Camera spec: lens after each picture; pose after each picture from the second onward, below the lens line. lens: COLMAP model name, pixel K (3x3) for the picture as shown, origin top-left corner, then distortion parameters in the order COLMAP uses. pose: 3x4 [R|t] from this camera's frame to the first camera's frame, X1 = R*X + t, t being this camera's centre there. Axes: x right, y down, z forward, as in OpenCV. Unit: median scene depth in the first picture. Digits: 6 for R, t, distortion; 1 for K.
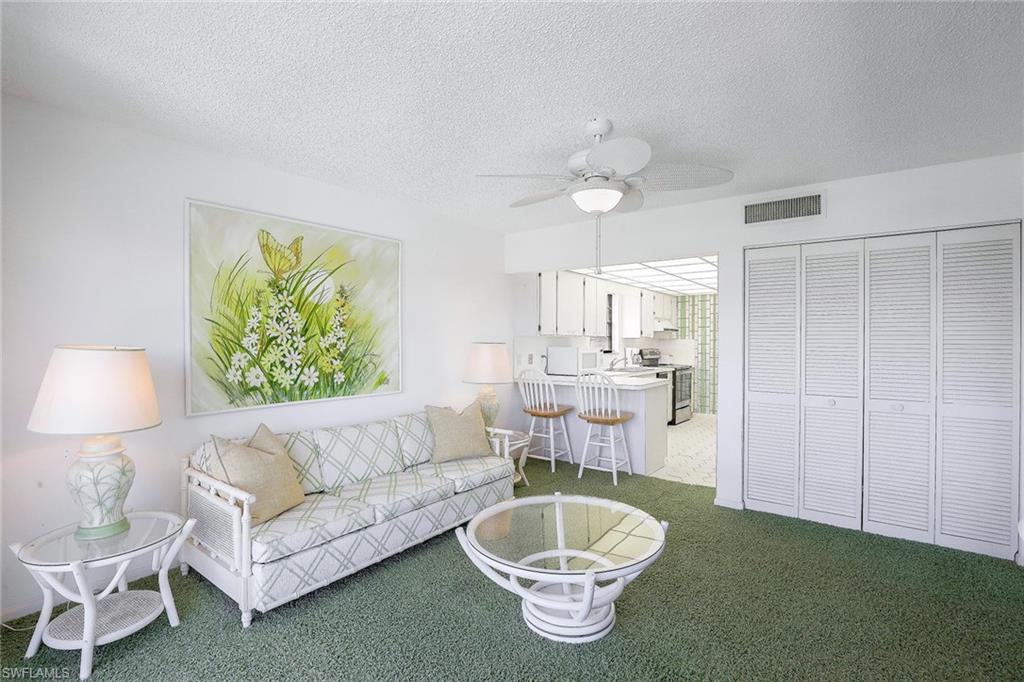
lens RADIAL K [[484.5, 0, 510.7], [0, 484.5, 340.4], [0, 0, 1]] dist [0.003539, 0.000114]
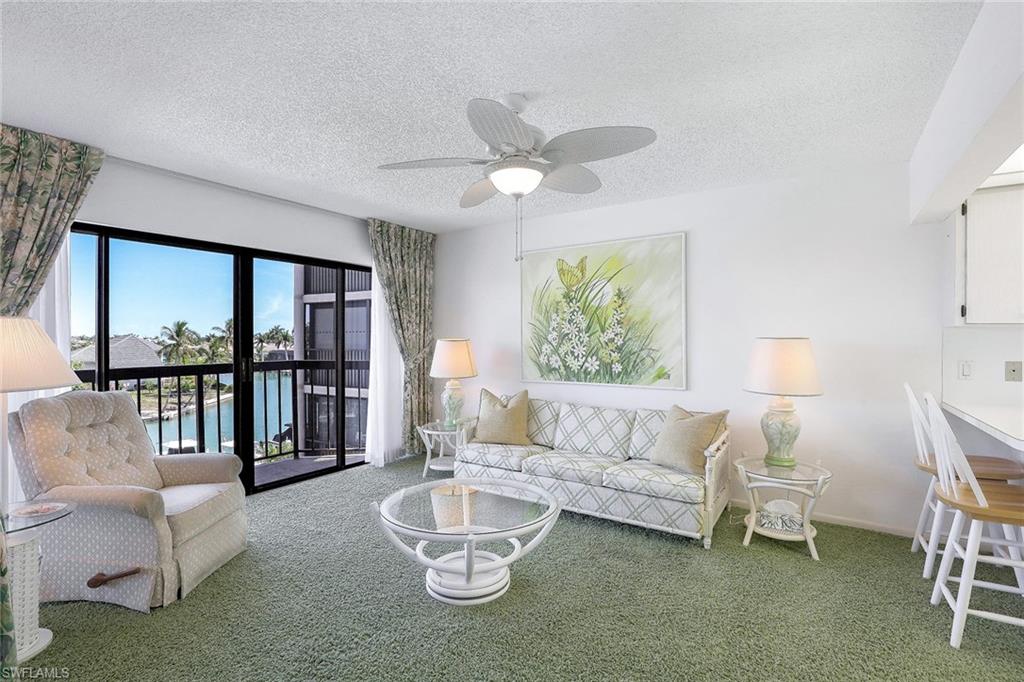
lens RADIAL K [[484.5, 0, 511.7], [0, 484.5, 338.5], [0, 0, 1]] dist [0.003539, 0.000114]
pose [[0.074984, 0.000072, -0.997185, 0.850523], [0.000943, 1.000000, 0.000143, 0.006223], [0.997184, -0.000951, 0.074984, 0.703781]]
